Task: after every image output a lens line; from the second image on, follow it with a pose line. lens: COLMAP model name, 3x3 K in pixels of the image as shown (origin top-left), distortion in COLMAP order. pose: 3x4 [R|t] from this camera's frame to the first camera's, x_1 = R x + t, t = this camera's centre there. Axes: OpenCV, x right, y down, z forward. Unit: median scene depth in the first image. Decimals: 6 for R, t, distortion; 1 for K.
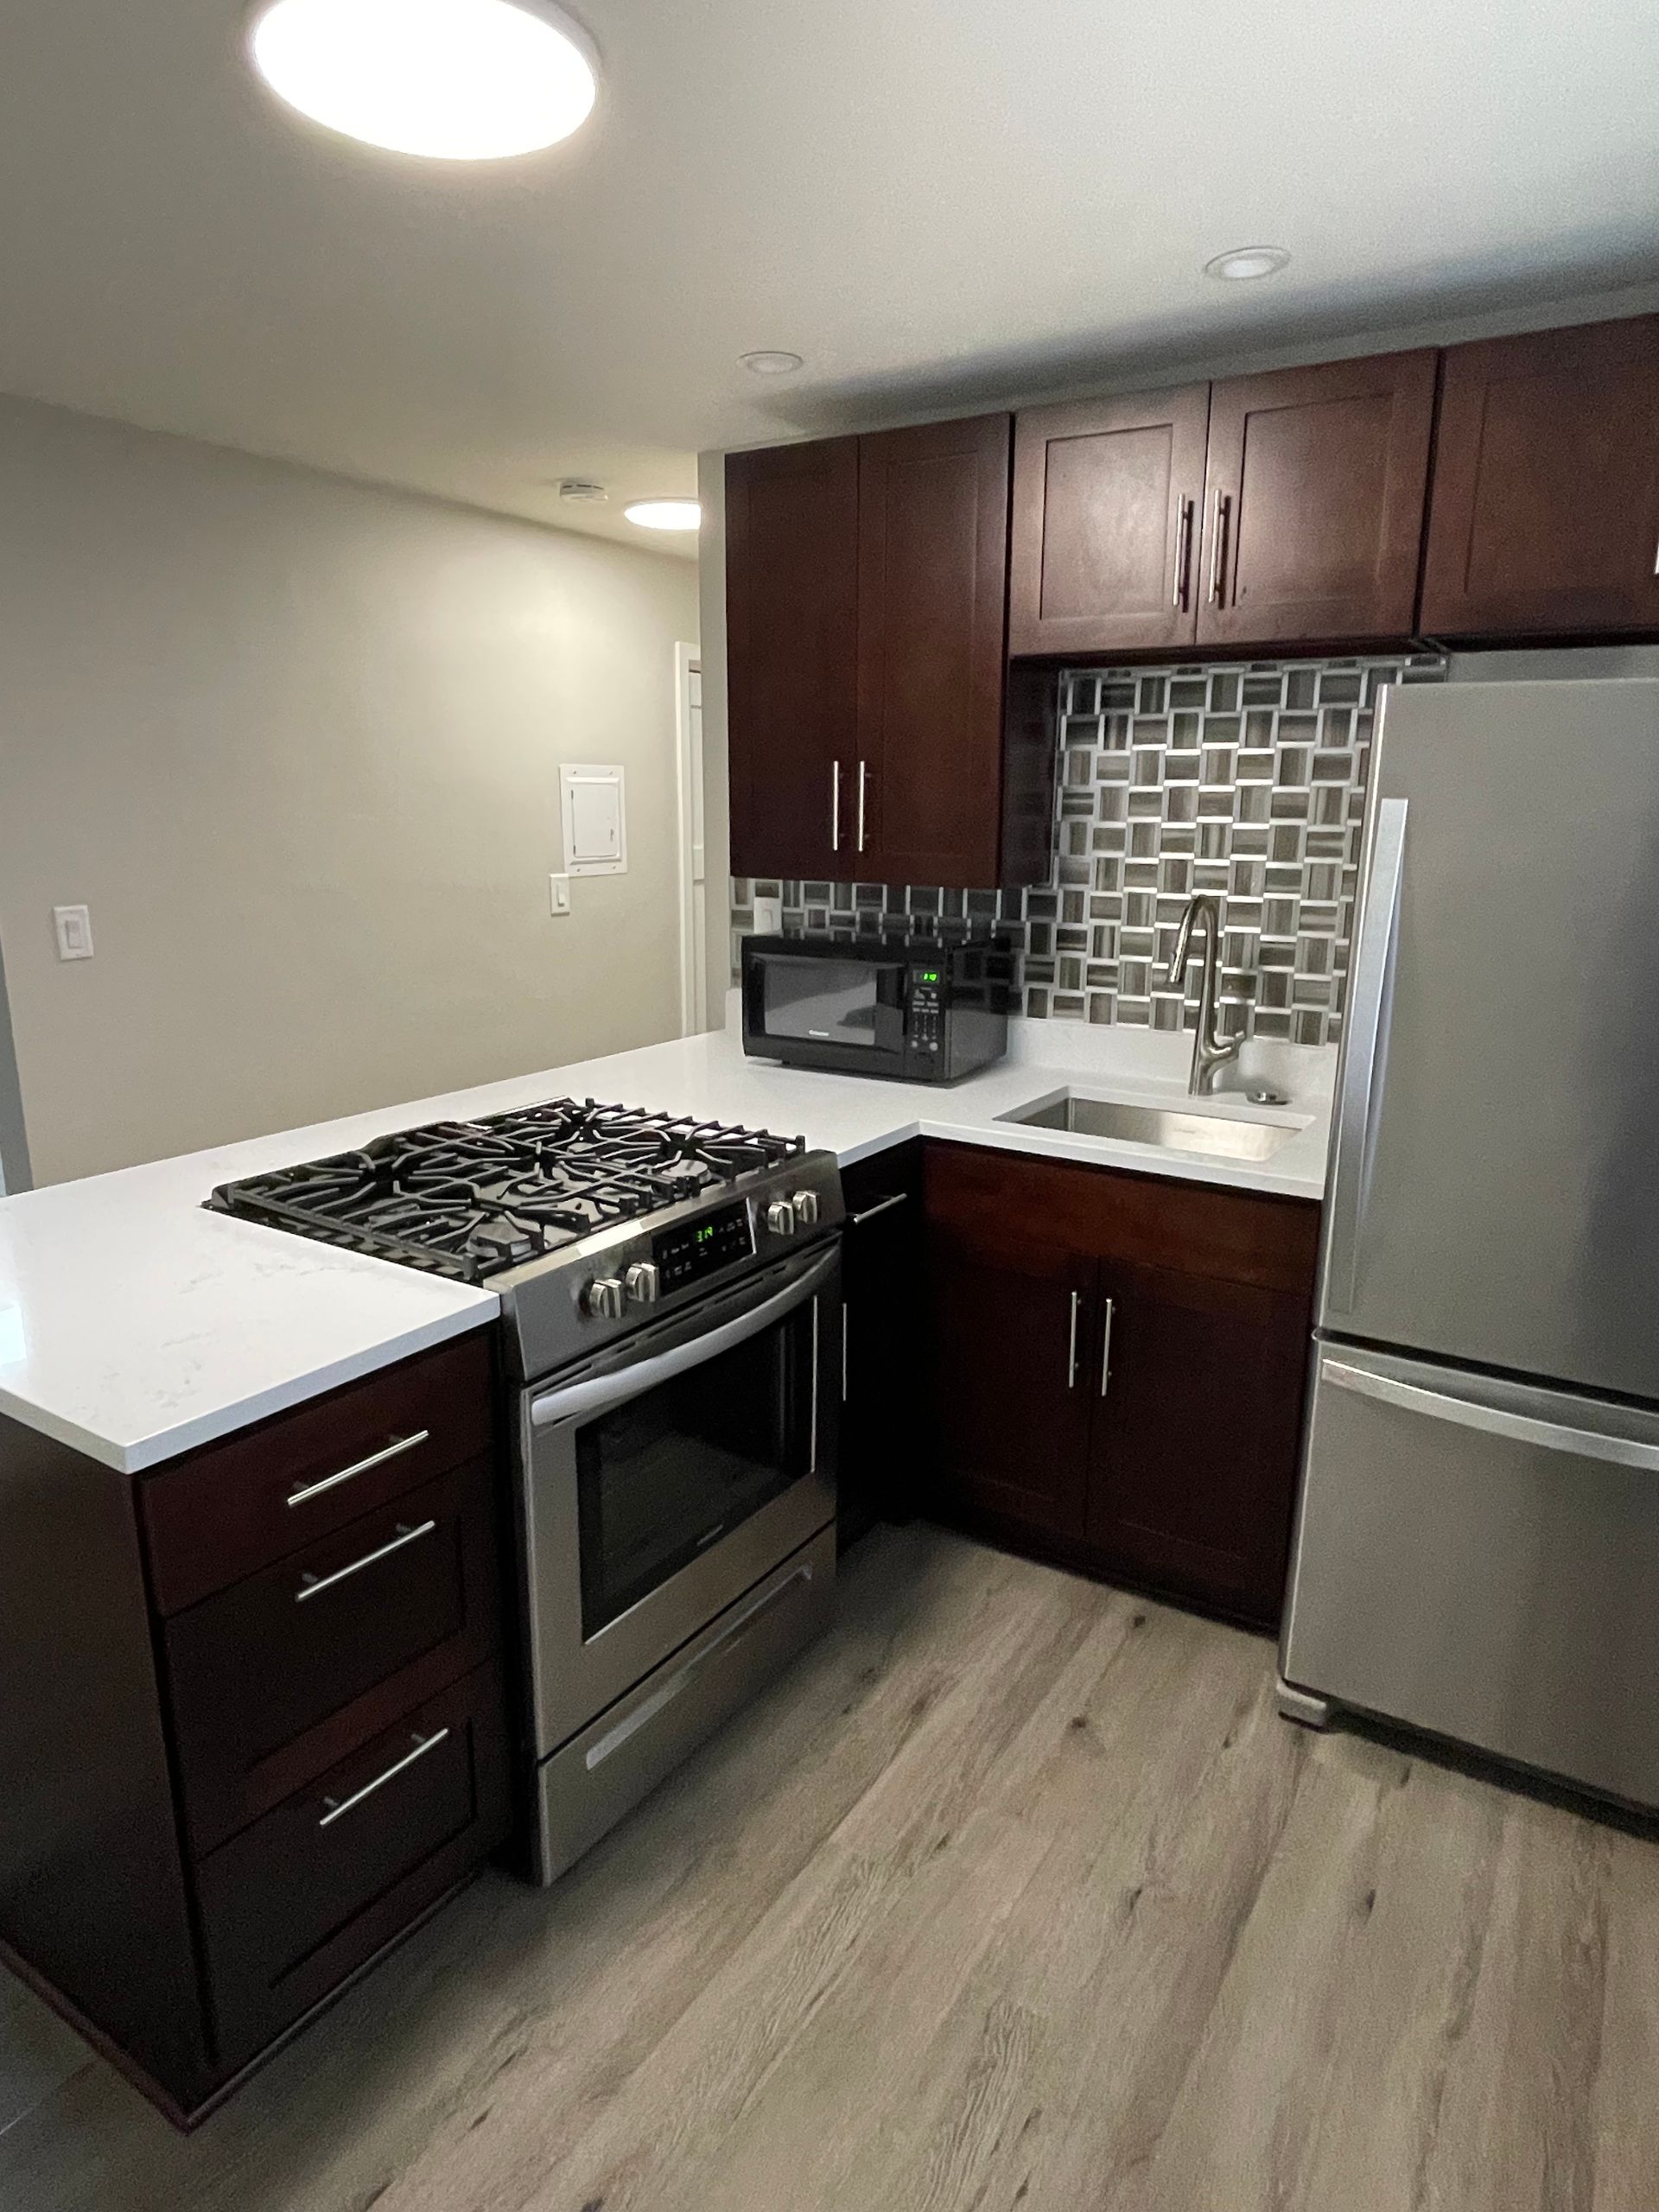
lens RADIAL K [[1324.0, 0, 828.3], [0, 1324.0, 1110.2], [0, 0, 1]] dist [0.000358, 0.000027]
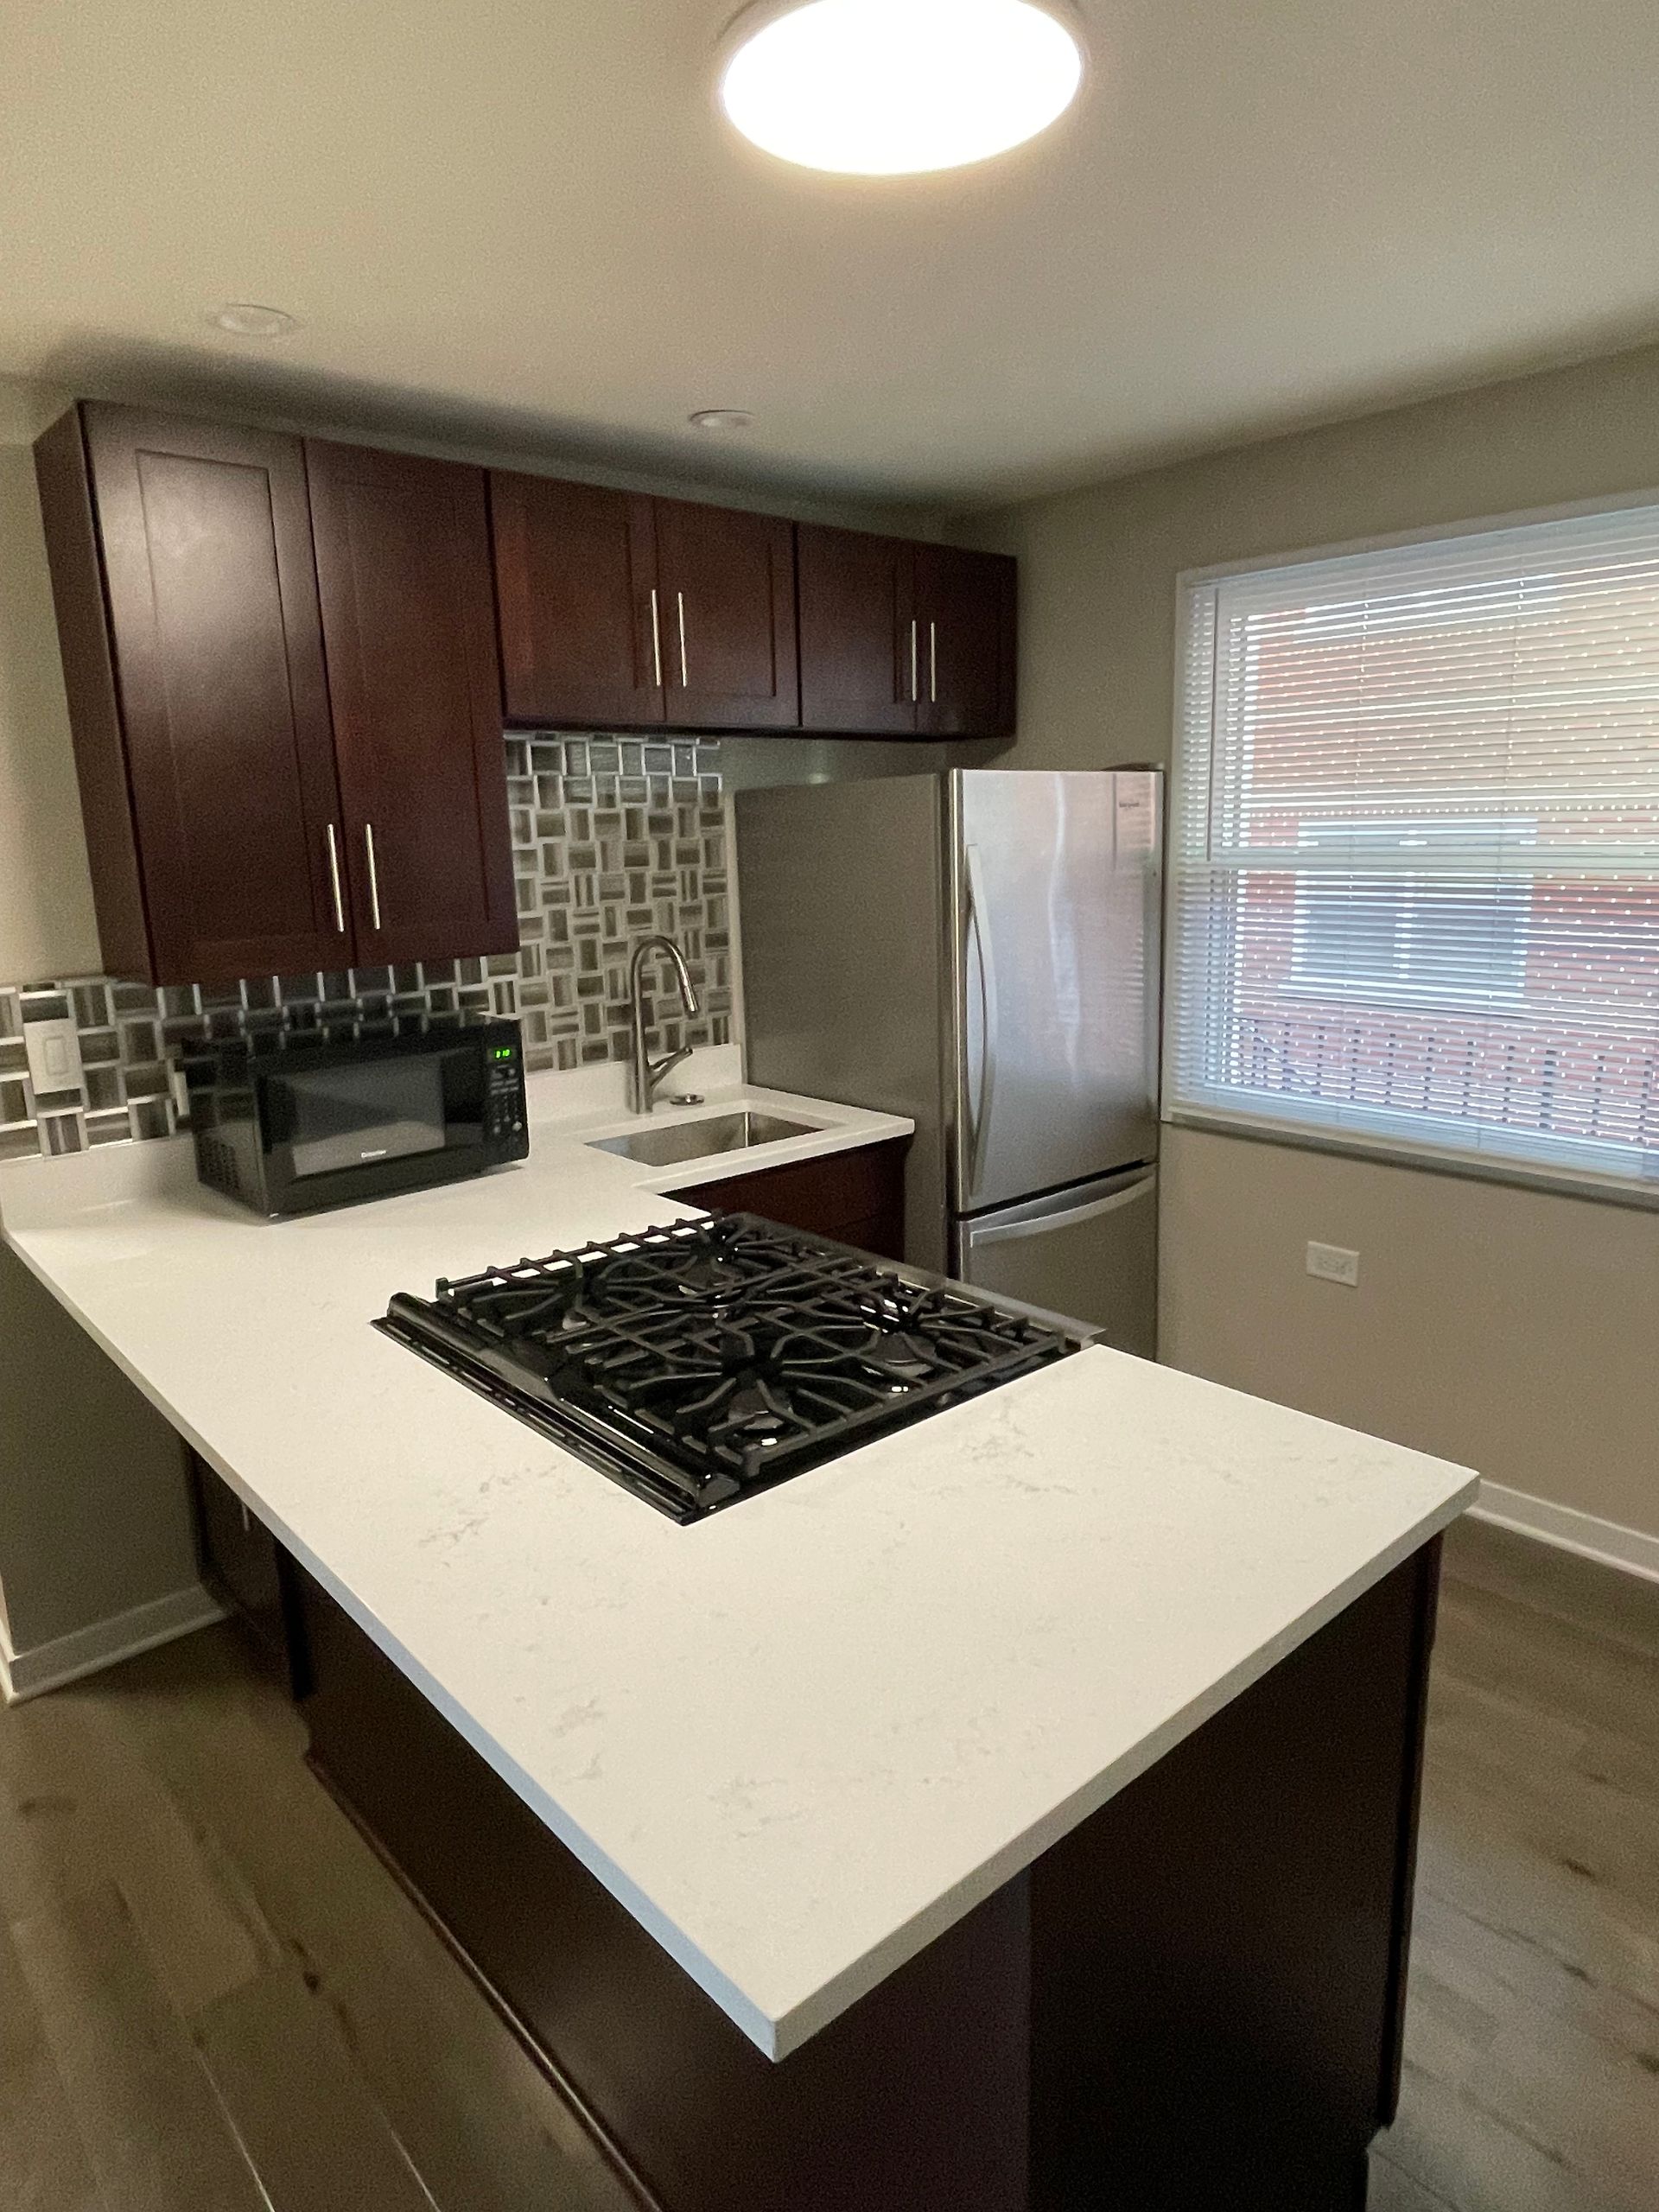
lens RADIAL K [[1324.0, 0, 832.4], [0, 1324.0, 1097.6], [0, 0, 1]] dist [0.000358, 0.000027]
pose [[0.260449, -0.207167, 0.943000, -0.721370], [0.250837, 0.957689, 0.141115, -0.139758], [-0.932334, 0.199786, 0.301394, 0.500027]]
